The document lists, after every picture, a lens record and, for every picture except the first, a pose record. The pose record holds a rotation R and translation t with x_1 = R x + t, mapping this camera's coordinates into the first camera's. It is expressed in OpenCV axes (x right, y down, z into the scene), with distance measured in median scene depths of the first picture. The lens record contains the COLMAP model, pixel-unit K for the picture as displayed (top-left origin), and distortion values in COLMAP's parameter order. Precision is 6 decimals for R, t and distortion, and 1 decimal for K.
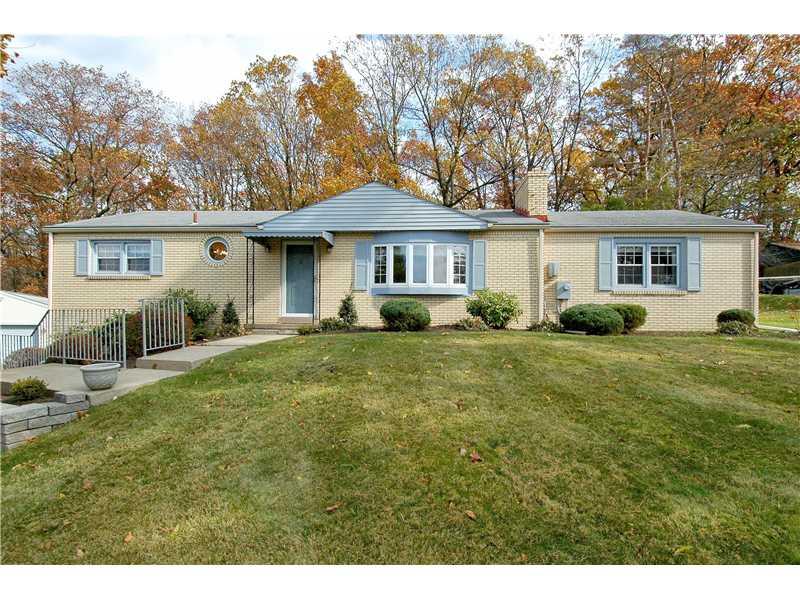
lens RADIAL K [[334.6, 0, 403.2], [0, 334.6, 300.7], [0, 0, 1]] dist [0.000554, -0.000452]
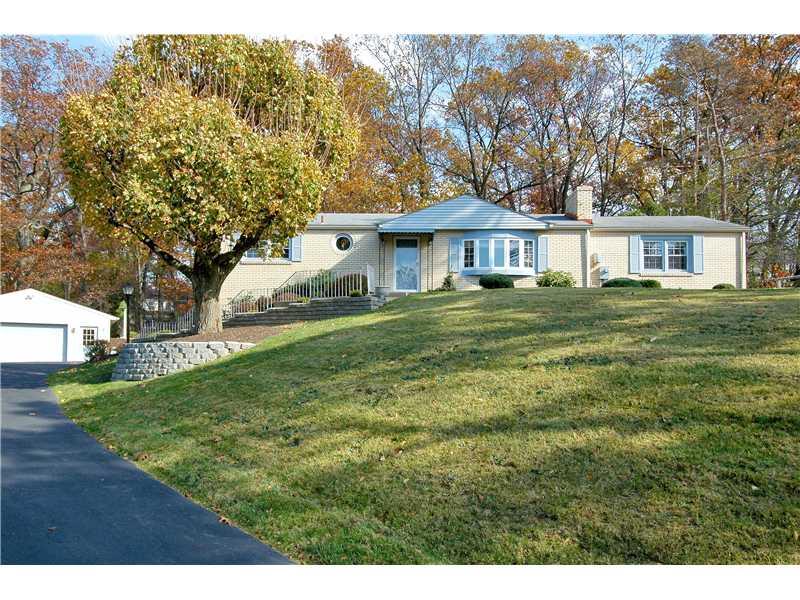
lens RADIAL K [[413.0, 0, 397.5], [0, 413.0, 302.1], [0, 0, 1]] dist [-0.000226, 0.001258]
pose [[0.999293, 0.015697, -0.034175, -0.299671], [-0.017349, 0.998669, -0.048574, 0.177508], [0.033367, 0.049133, 0.998235, -0.689737]]
